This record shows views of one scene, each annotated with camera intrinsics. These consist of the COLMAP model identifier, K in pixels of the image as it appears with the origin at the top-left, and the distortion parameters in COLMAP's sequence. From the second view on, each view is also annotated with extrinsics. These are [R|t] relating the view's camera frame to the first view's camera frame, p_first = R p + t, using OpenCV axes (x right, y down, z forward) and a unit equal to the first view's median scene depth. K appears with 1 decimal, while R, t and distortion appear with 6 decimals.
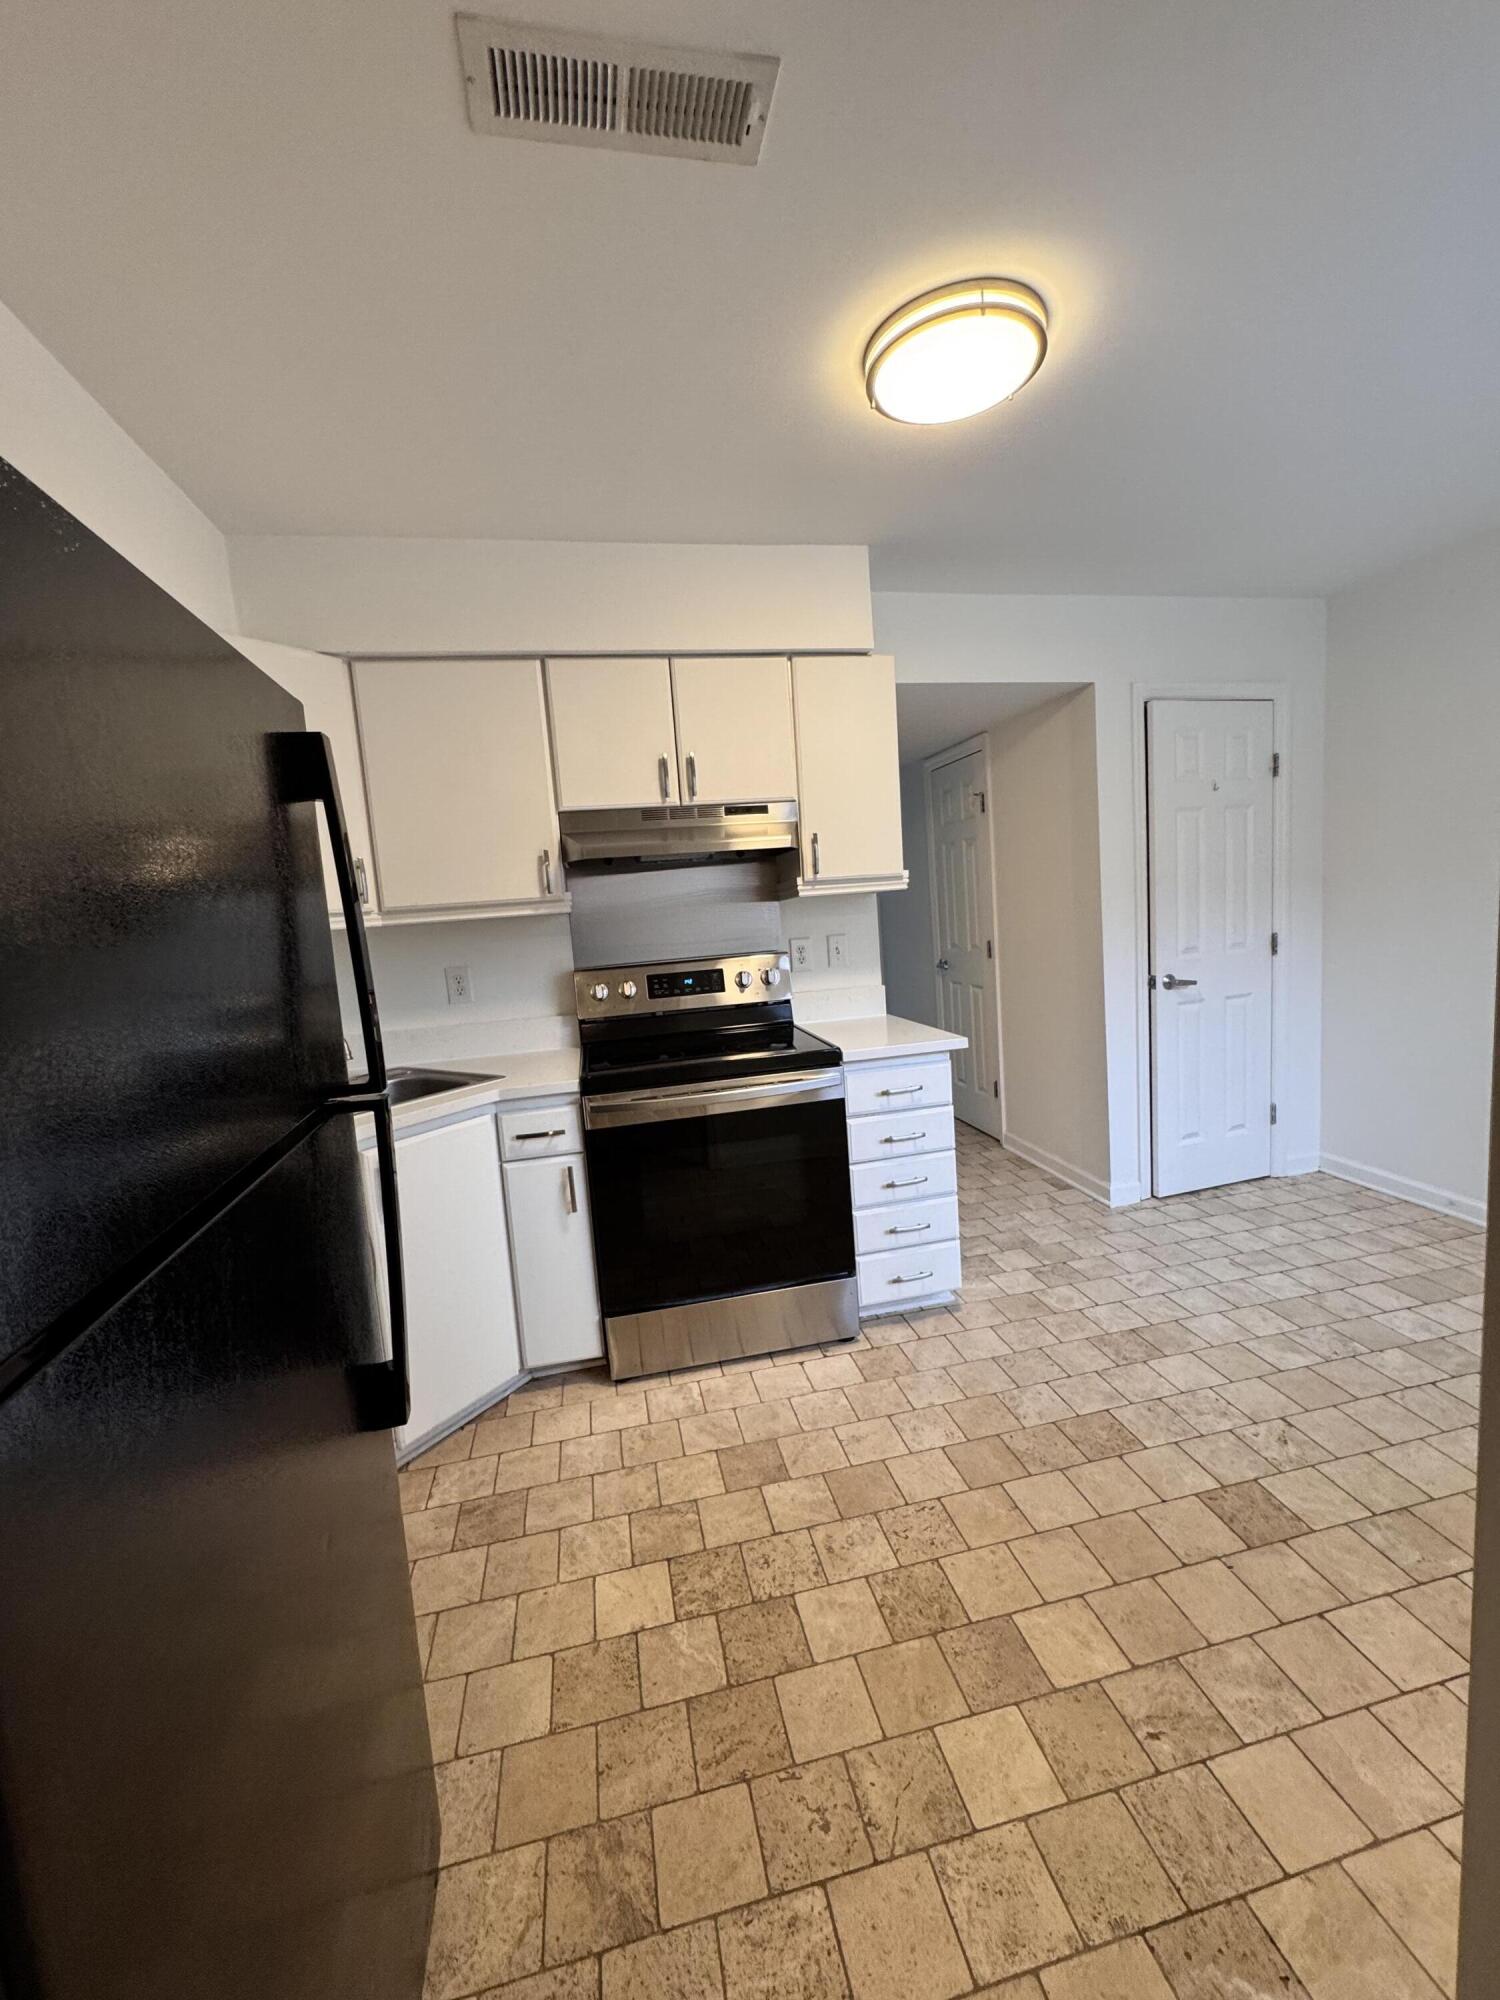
lens RADIAL K [[796.0, 0, 750.2], [0, 796.0, 994.6], [0, 0, 1]] dist [-0.001470, 0.000241]
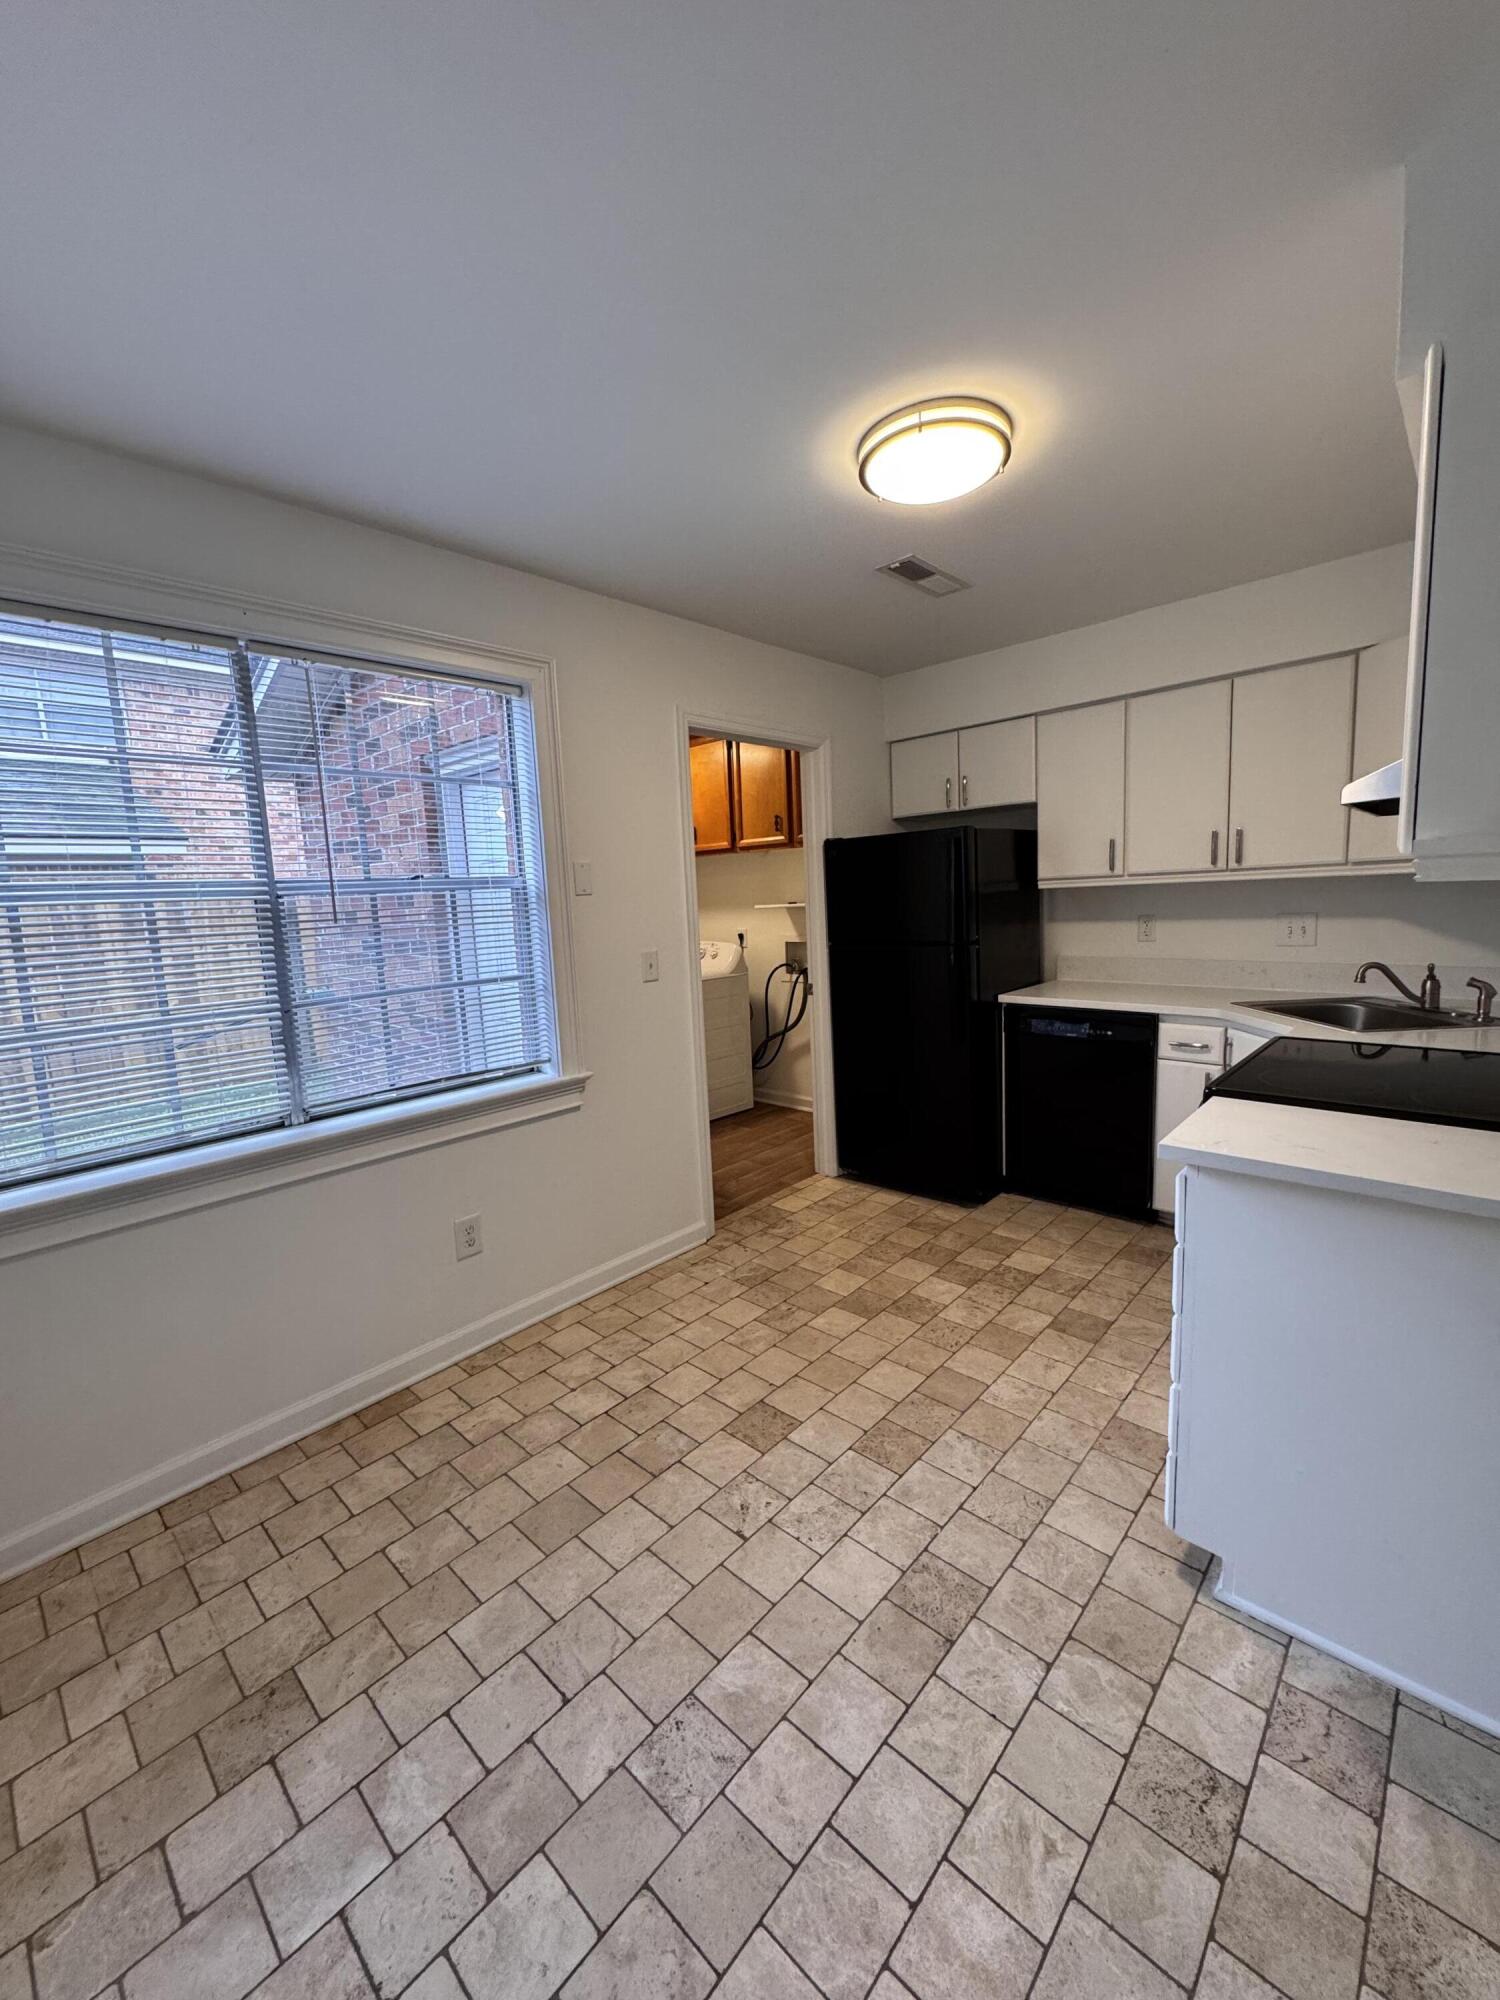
lens RADIAL K [[796.0, 0, 750.3], [0, 796.0, 999.0], [0, 0, 1]] dist [-0.001470, 0.000241]
pose [[-0.812064, 0.180443, -0.554971, 0.979426], [0.036586, 0.964866, 0.260182, -0.257275], [0.582421, 0.190980, -0.790134, 1.484145]]
